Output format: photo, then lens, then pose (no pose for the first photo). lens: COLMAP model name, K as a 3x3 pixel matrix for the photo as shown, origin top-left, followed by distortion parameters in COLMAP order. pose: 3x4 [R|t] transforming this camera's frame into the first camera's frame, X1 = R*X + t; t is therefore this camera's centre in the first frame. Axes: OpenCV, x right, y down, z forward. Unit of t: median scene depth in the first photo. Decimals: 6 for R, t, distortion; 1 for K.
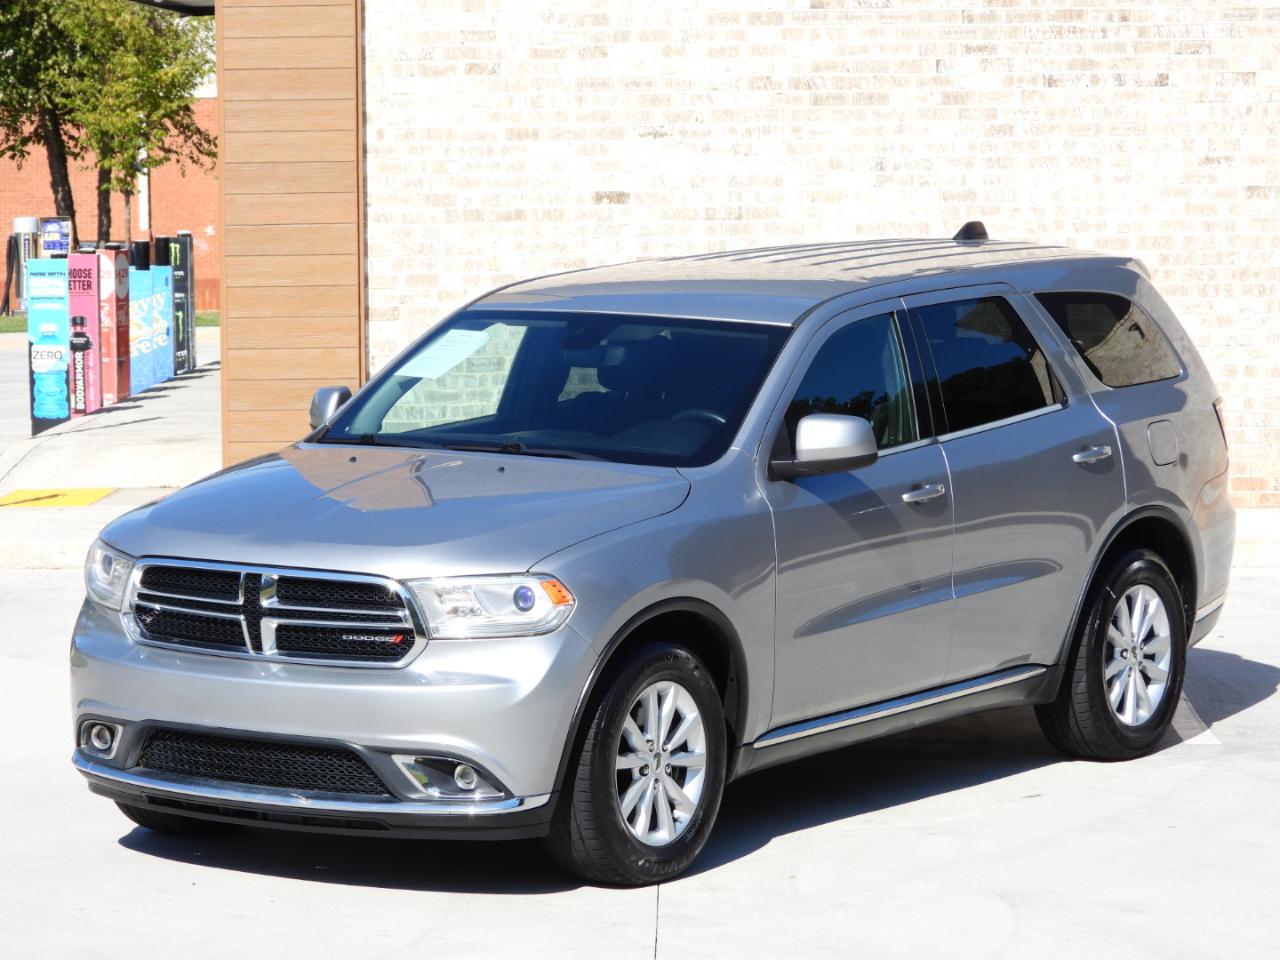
lens RADIAL K [[4972.3, 0, 640.0], [0, 4972.3, 480.0], [0, 0, 1]] dist [-0.149416, 0.121029]
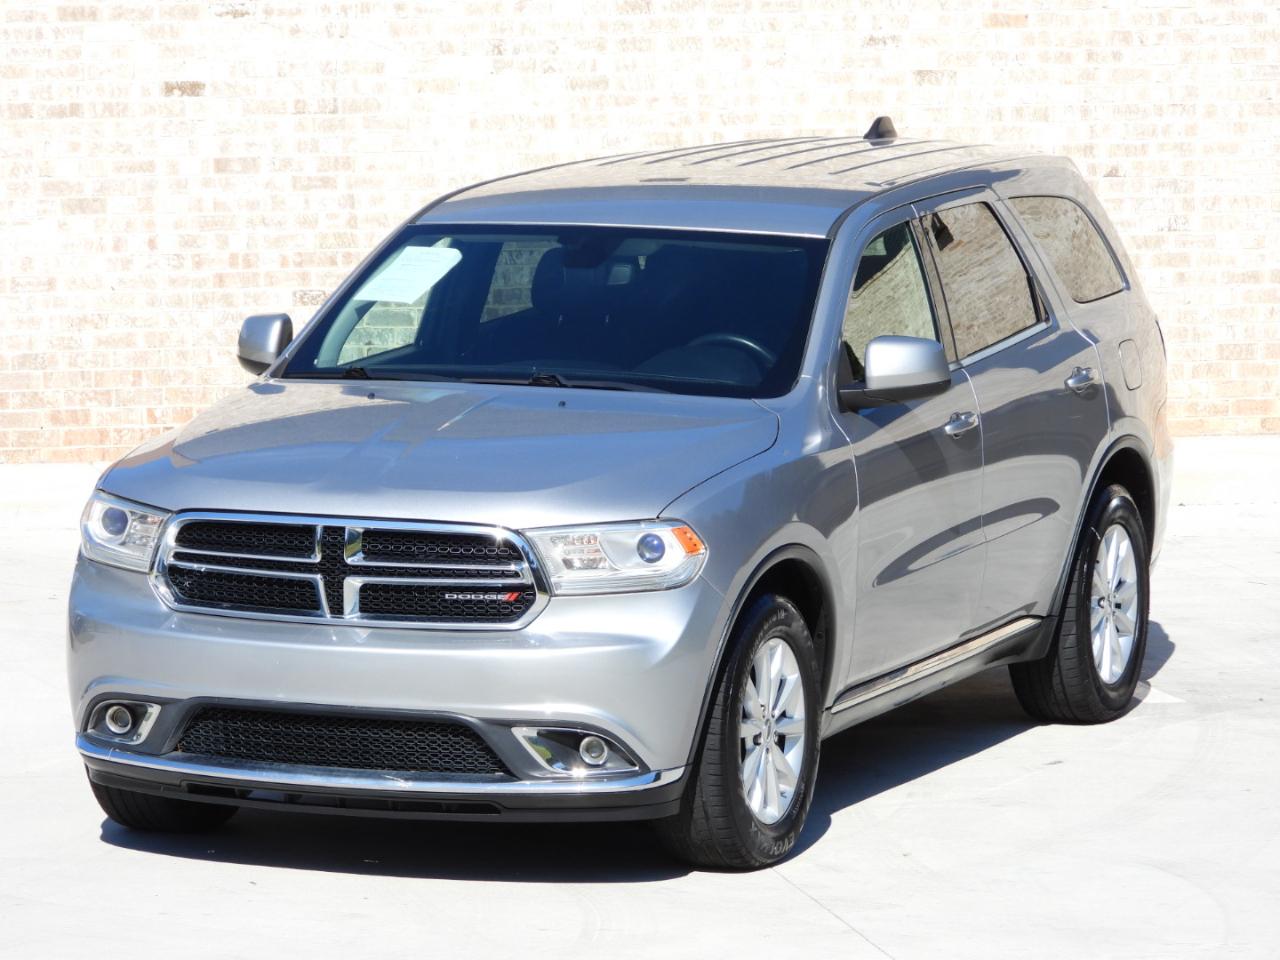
lens RADIAL K [[6266.0, 0, 640.0], [0, 6266.0, 480.0], [0, 0, 1]] dist [-0.463260, 21.660781]
pose [[0.978756, -0.018609, 0.204181, -0.216867], [0.016904, 0.999806, 0.010091, 0.000330], [-0.204329, -0.006425, 0.978881, -0.081290]]
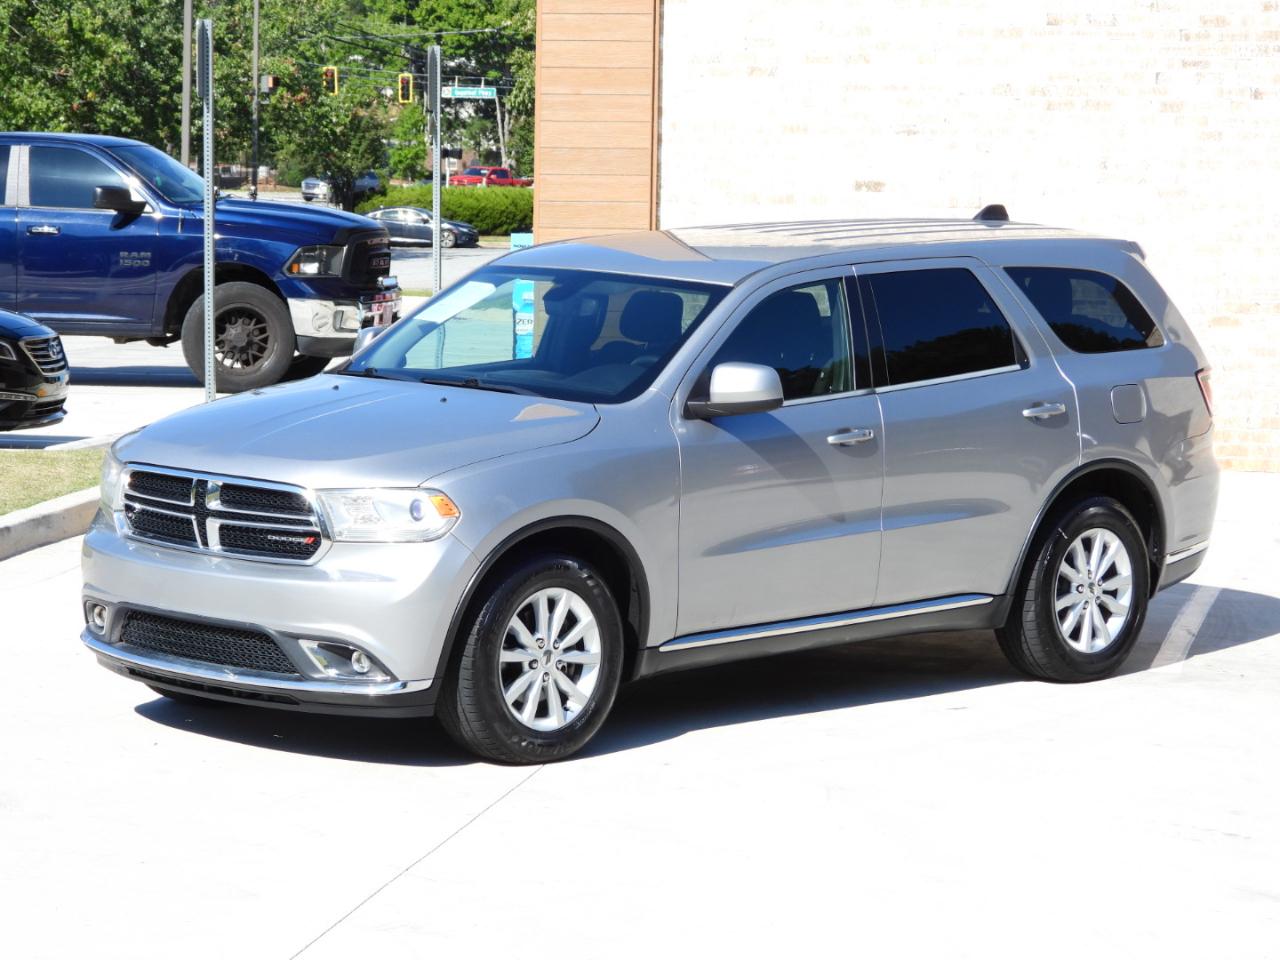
lens RADIAL K [[4264.3, 0, 640.0], [0, 4264.3, 480.0], [0, 0, 1]] dist [-0.084301, 0.383131]
pose [[0.983819, 0.038727, -0.174931, 0.171768], [-0.037433, 0.999242, 0.010692, 0.003744], [0.175213, -0.003970, 0.984523, 0.028180]]
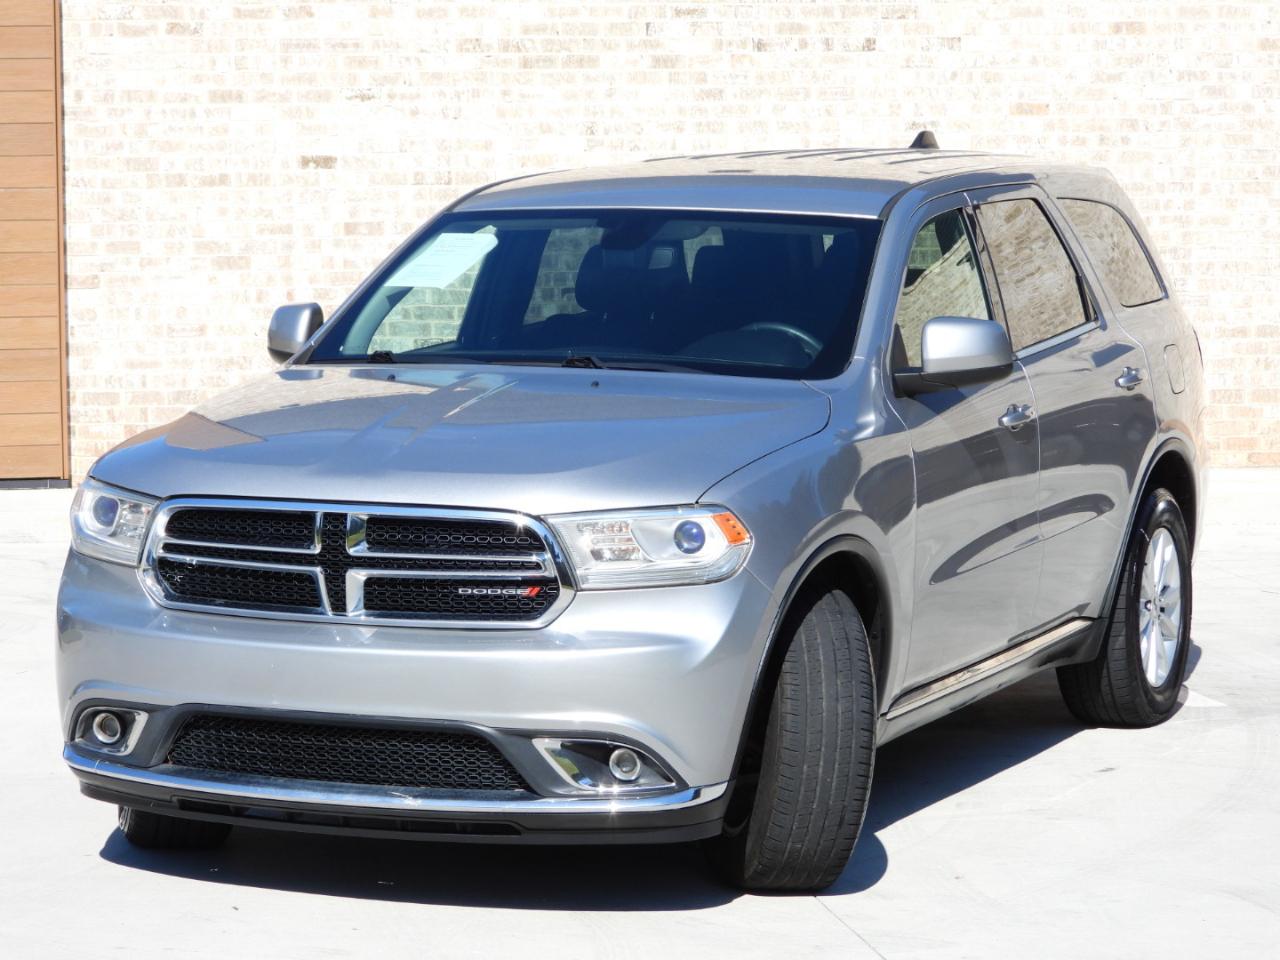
lens RADIAL K [[3973.4, 0, 823.2], [0, 3973.4, 481.8], [0, 0, 1]] dist [-0.079613, -0.395257]
pose [[0.974492, -0.014832, 0.223932, -0.123700], [0.015988, 0.999867, -0.003352, 0.014920], [-0.223853, 0.006847, 0.974599, 0.321947]]
